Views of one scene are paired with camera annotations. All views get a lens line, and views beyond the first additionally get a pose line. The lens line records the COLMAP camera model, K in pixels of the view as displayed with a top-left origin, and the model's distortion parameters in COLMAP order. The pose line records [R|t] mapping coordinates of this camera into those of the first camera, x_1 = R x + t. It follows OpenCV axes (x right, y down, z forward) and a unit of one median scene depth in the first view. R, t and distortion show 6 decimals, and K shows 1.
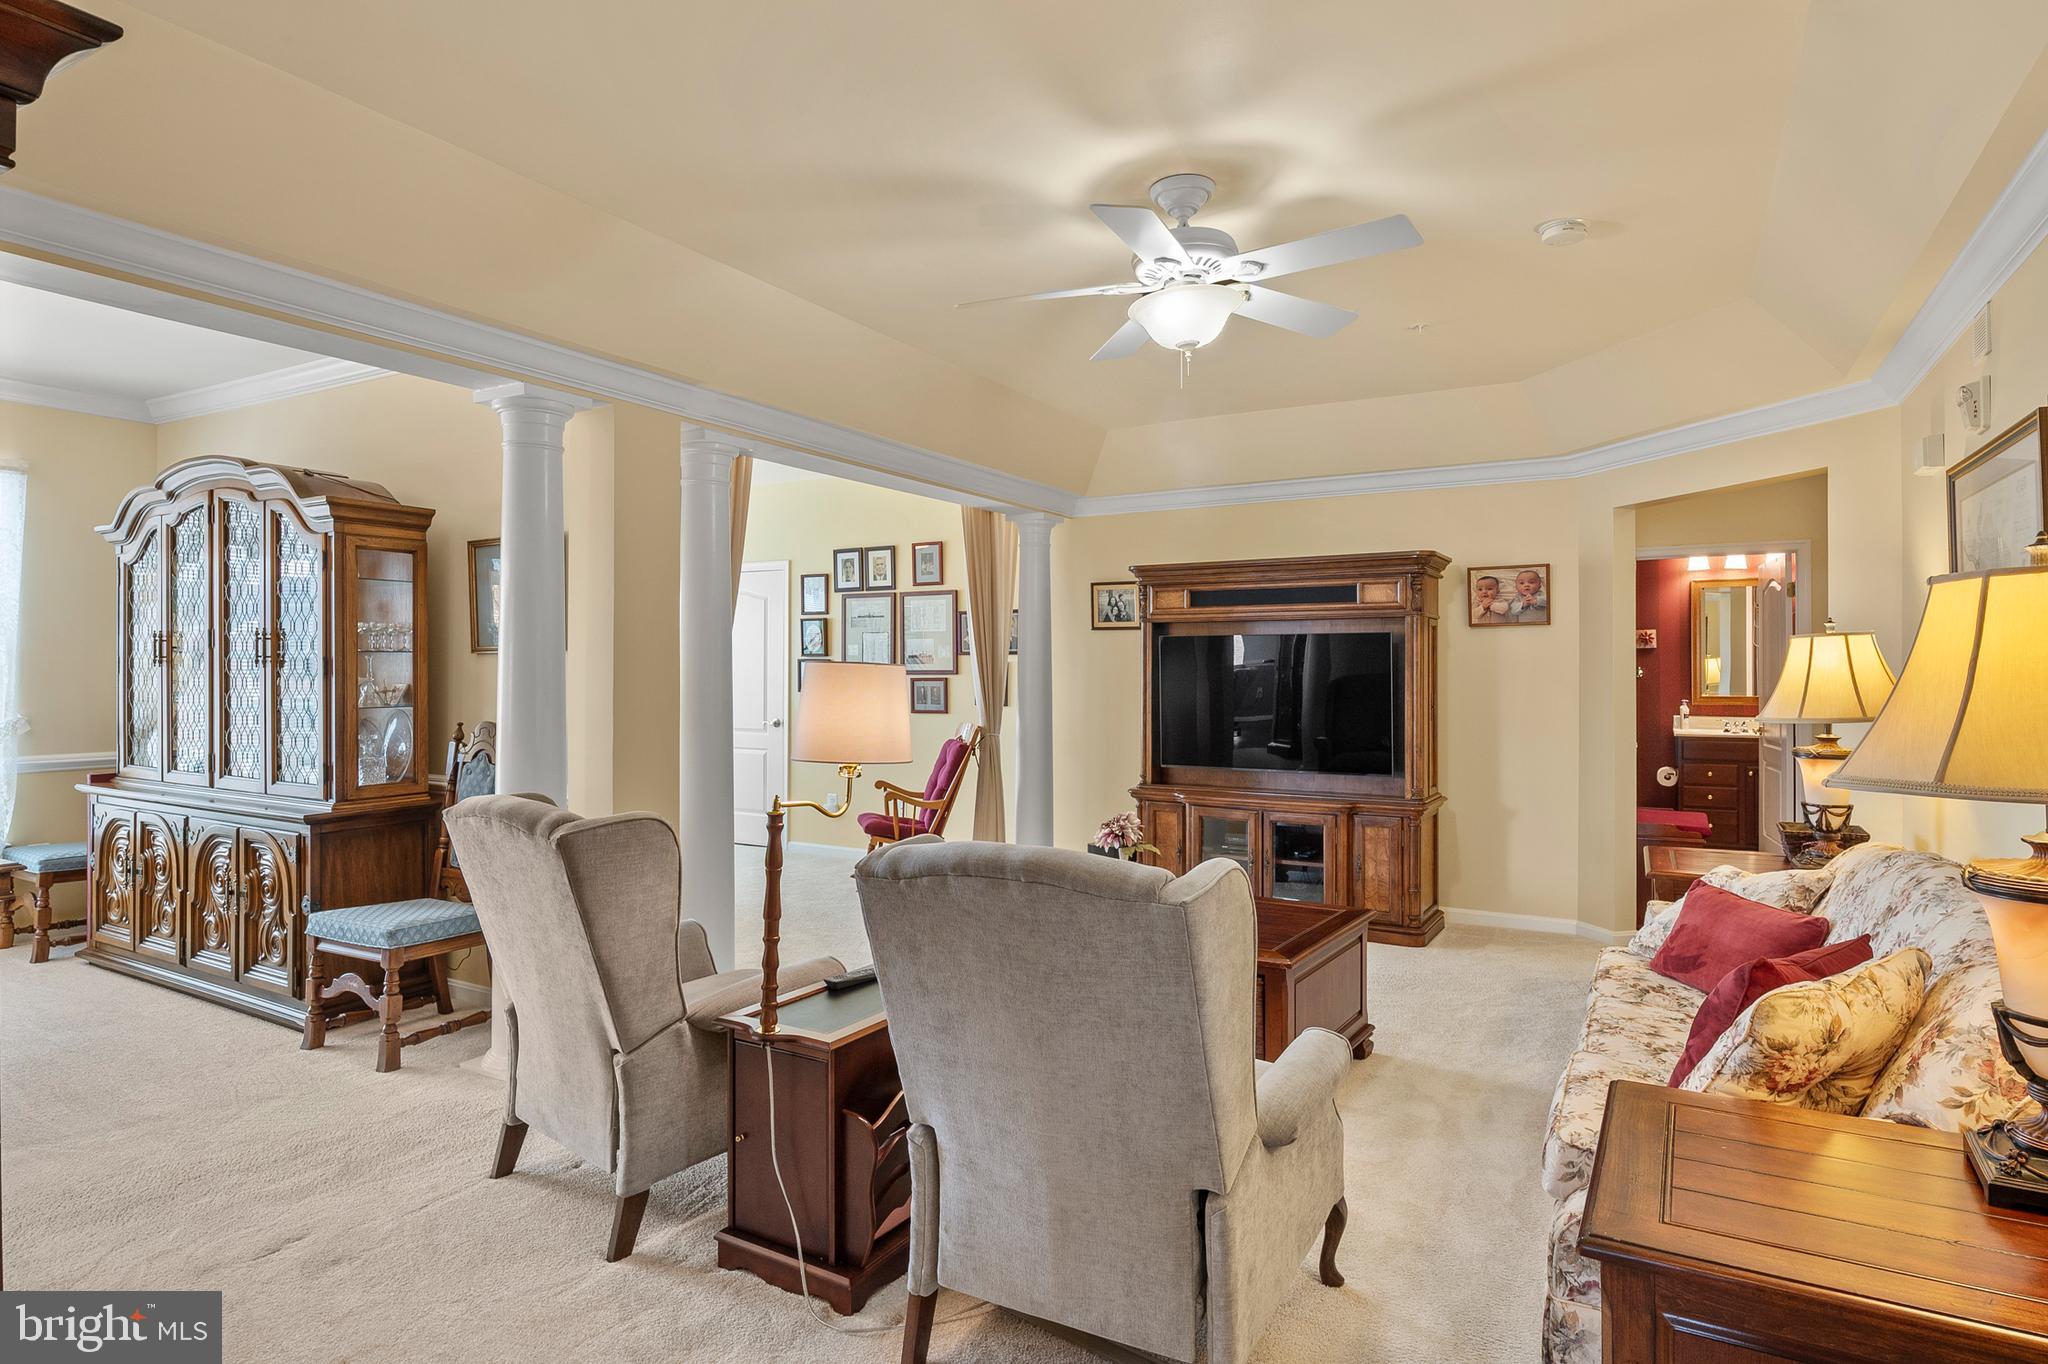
lens RADIAL K [[1126.0, 0, 1015.1], [0, 1126.0, 675.8], [0, 0, 1]] dist [-0.003070, -0.006283]
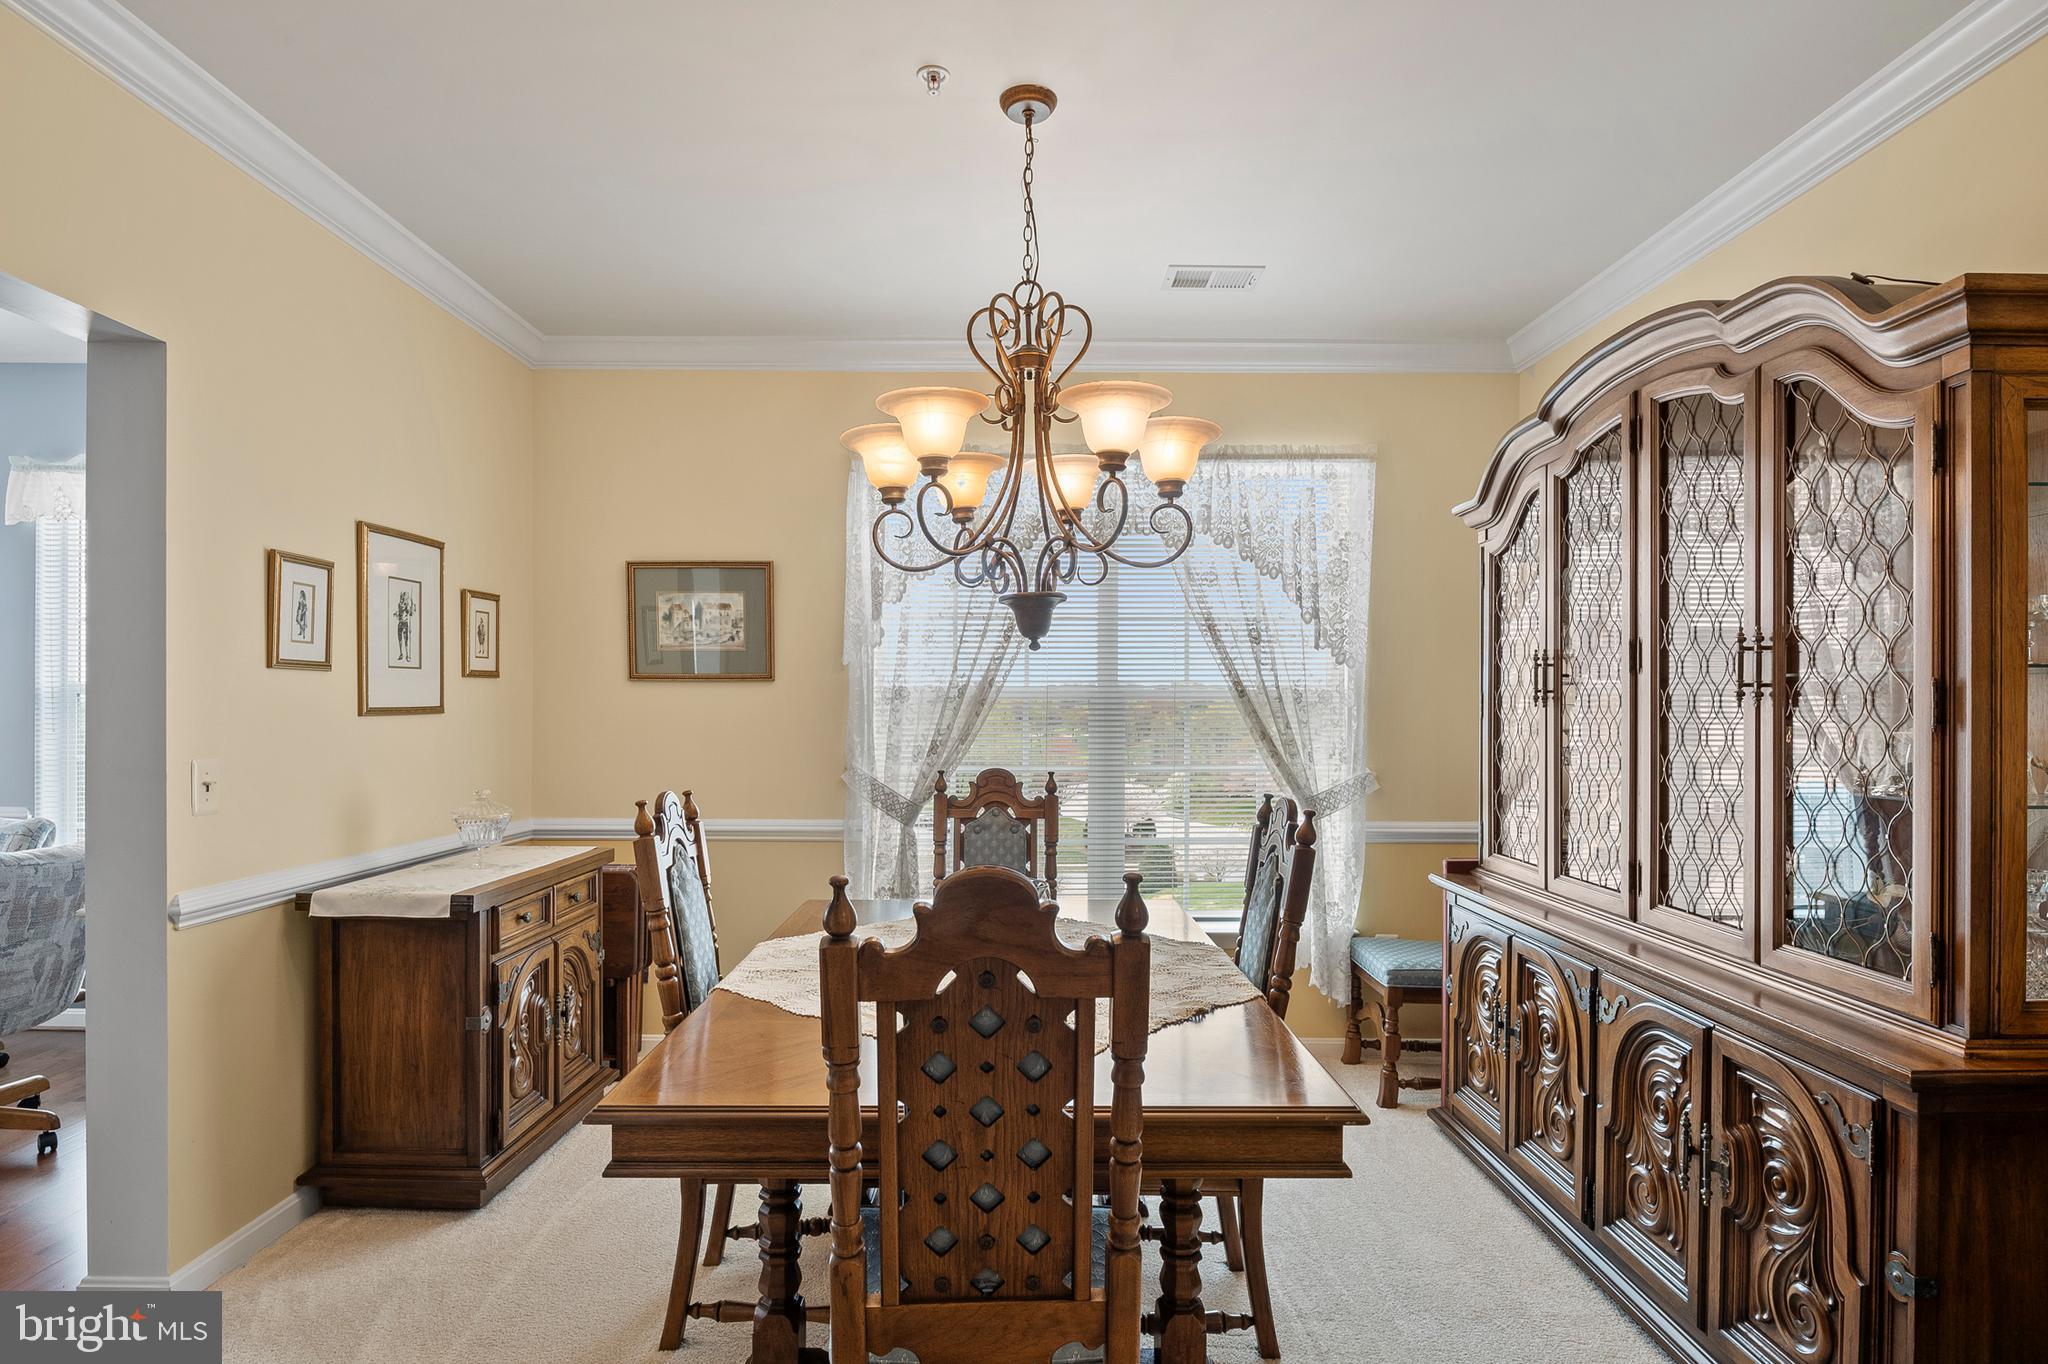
lens RADIAL K [[1126.0, 0, 1020.2], [0, 1126.0, 703.3], [0, 0, 1]] dist [-0.003070, -0.006283]
pose [[0.512124, -0.006782, -0.858885, -0.374505], [-0.004451, 0.999934, -0.010550, -0.002515], [0.858900, 0.009226, 0.512060, 0.429432]]
